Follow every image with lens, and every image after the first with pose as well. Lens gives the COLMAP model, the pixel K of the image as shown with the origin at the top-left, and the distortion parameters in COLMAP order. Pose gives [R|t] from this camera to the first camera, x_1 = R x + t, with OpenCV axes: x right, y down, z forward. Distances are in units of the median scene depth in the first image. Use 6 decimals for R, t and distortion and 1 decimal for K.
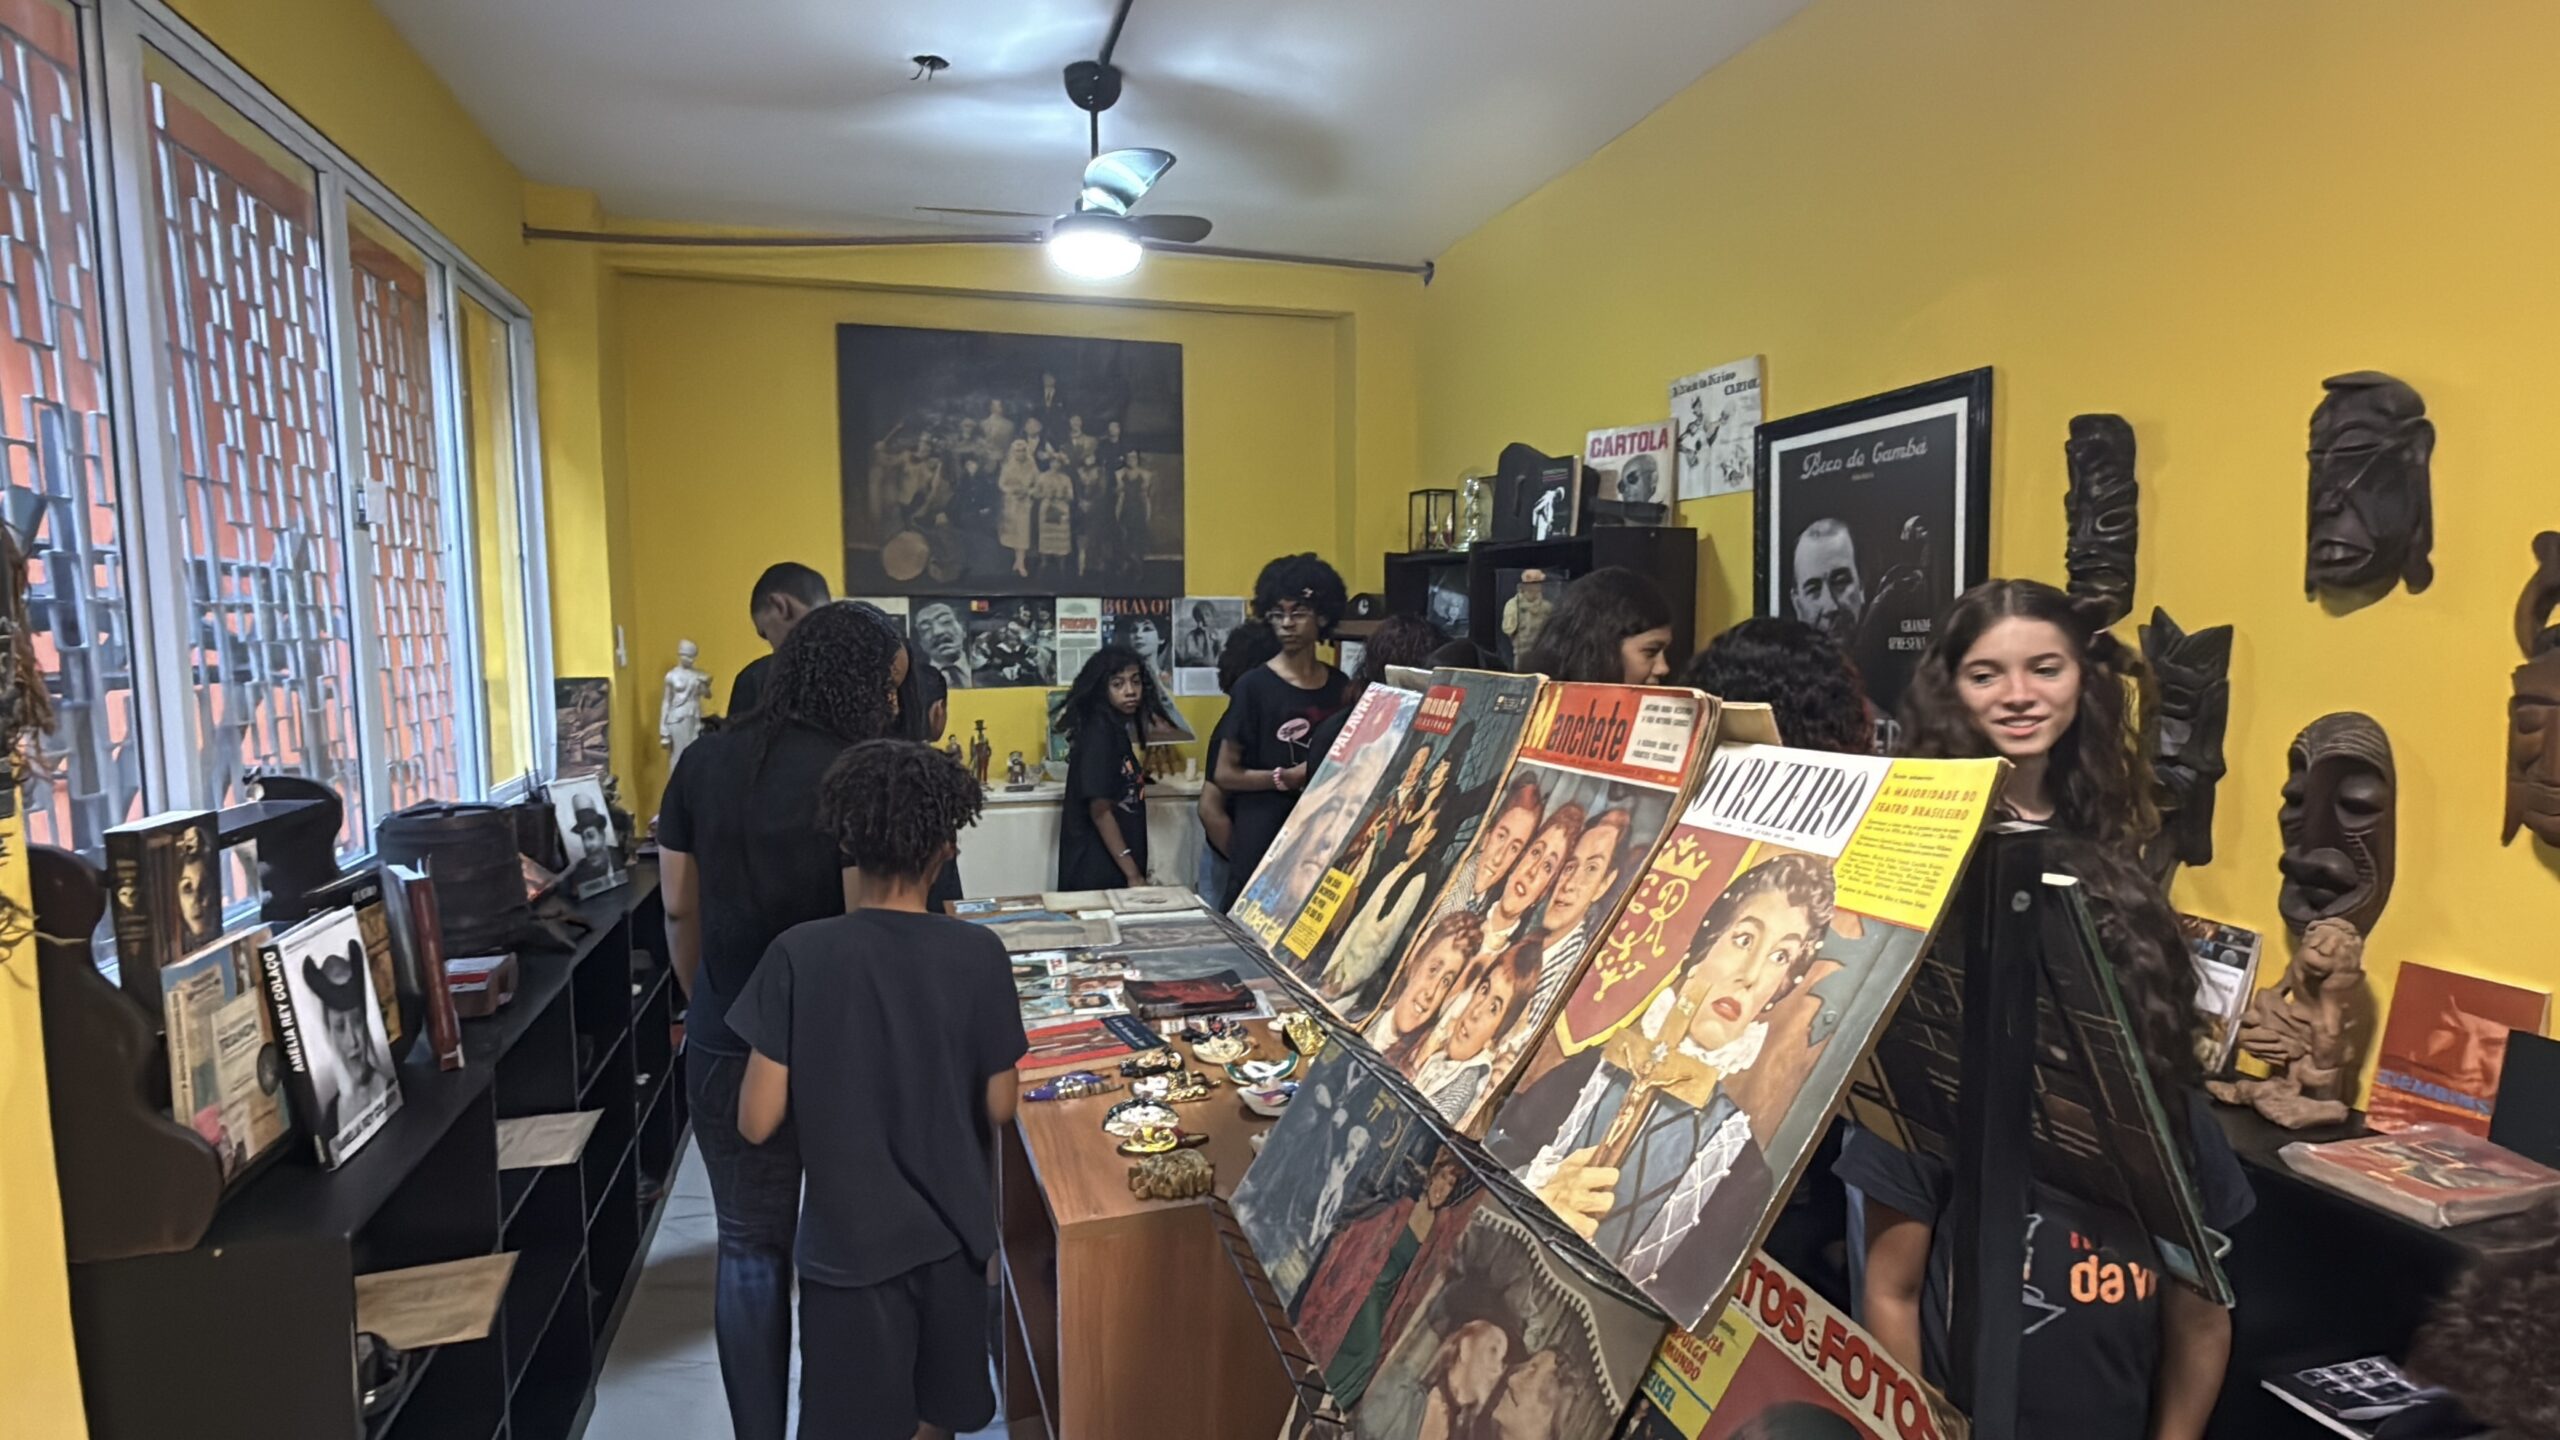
lens RADIAL K [[1294.8, 0, 1280.0], [0, 1294.8, 720.0], [0, 0, 1]] dist [-0.000417, 0.000046]
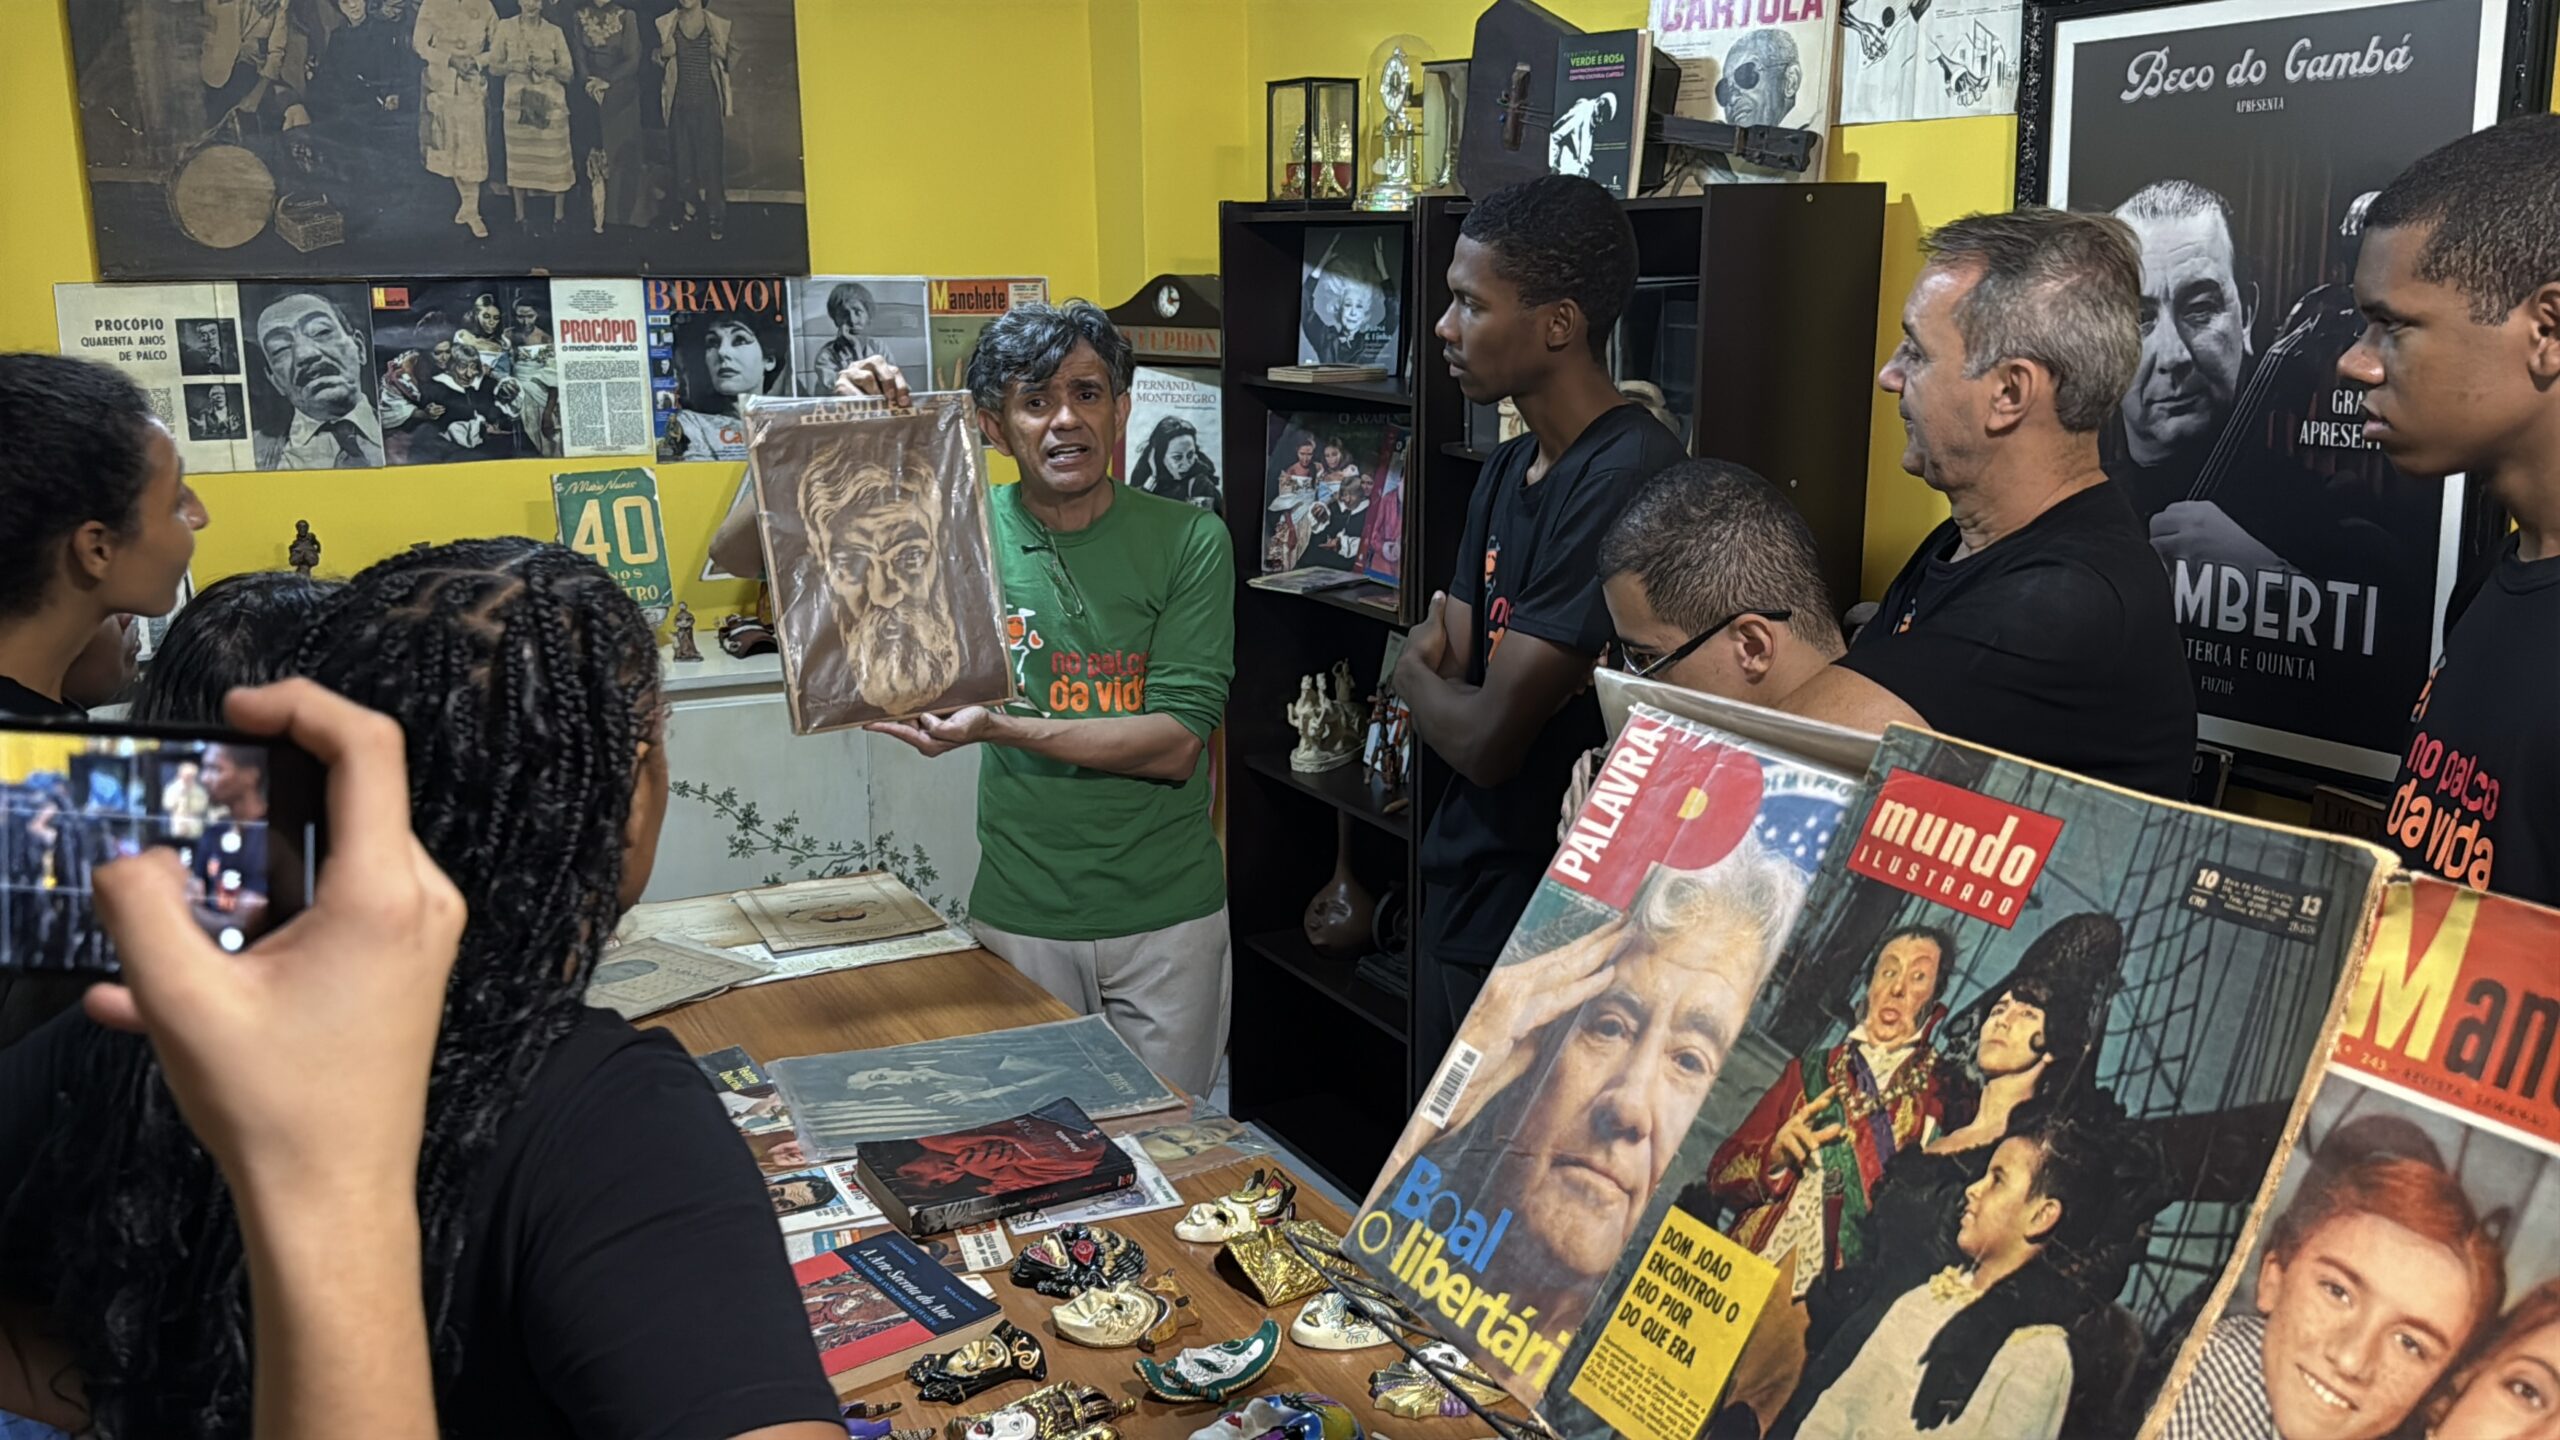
lens RADIAL K [[2193.4, 0, 1280.0], [0, 2193.4, 720.0], [0, 0, 1]] dist [0.194062, -0.449244]
pose [[0.983408, -0.042421, 0.176378, -0.079435], [0.018246, 0.990474, 0.136489, -0.055473], [-0.180488, -0.131006, 0.974814, 0.123464]]
